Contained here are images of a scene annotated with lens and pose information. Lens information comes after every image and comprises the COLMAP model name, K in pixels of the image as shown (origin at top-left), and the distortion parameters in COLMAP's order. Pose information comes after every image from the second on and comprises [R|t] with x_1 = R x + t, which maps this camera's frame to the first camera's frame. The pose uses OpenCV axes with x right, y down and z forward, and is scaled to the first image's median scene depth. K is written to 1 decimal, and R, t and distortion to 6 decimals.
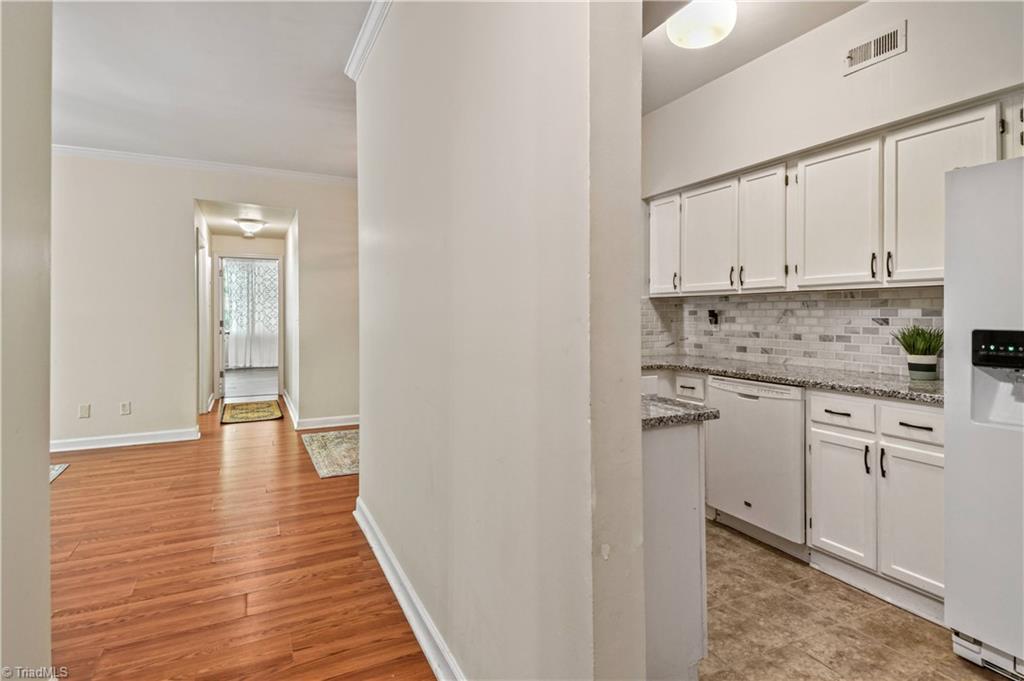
lens RADIAL K [[538.7, 0, 508.8], [0, 538.7, 314.3], [0, 0, 1]] dist [0.037263, -0.016076]
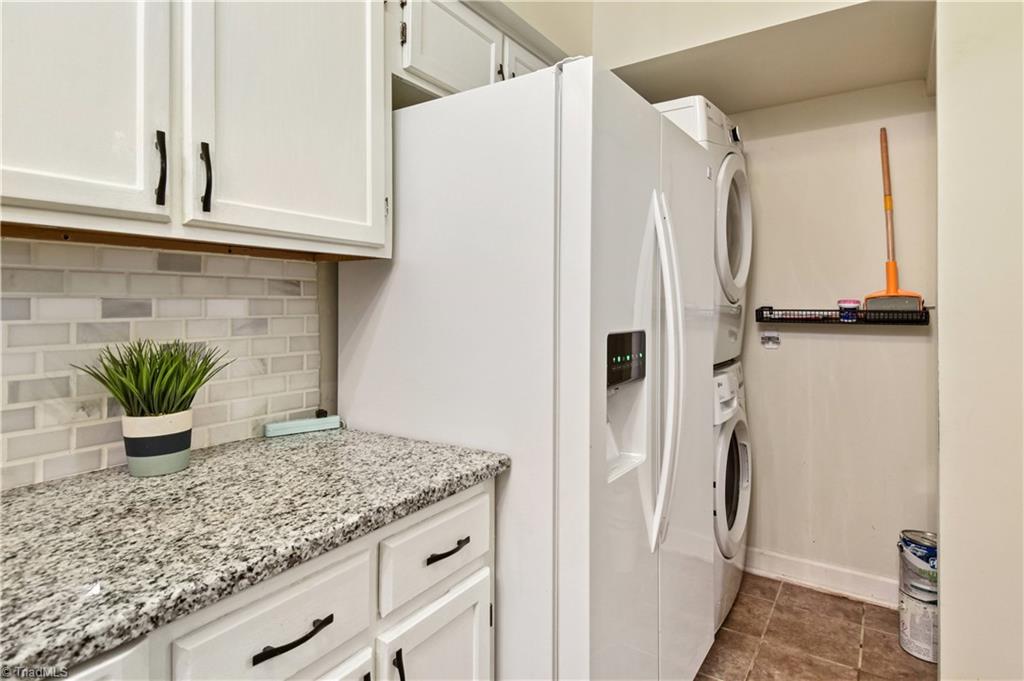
lens RADIAL K [[556.6, 0, 537.9], [0, 556.6, 310.5], [0, 0, 1]] dist [0.009357, -0.013507]
pose [[-0.527492, -0.000935, 0.849560, 0.246552], [0.007839, 0.999951, 0.005968, -0.001086], [-0.849524, 0.009808, -0.527459, 0.967982]]
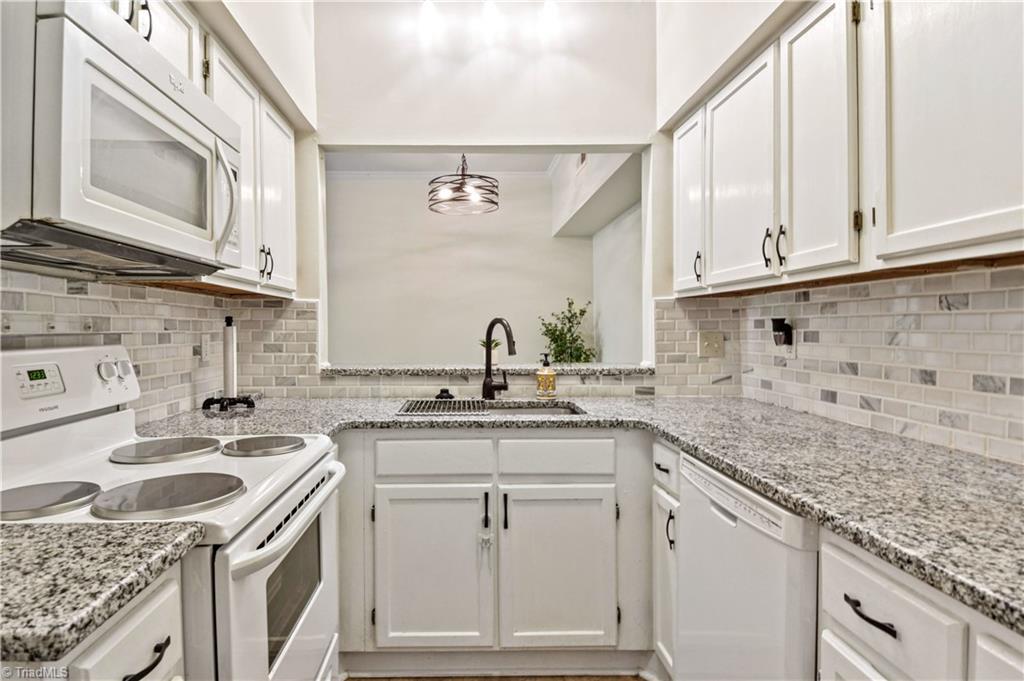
lens RADIAL K [[556.6, 0, 475.9], [0, 556.6, 337.5], [0, 0, 1]] dist [0.009357, -0.013507]
pose [[0.900032, 0.003765, -0.435808, 0.491054], [0.003257, 0.999877, 0.015363, 0.001727], [0.435812, -0.015247, 0.899908, 0.537115]]
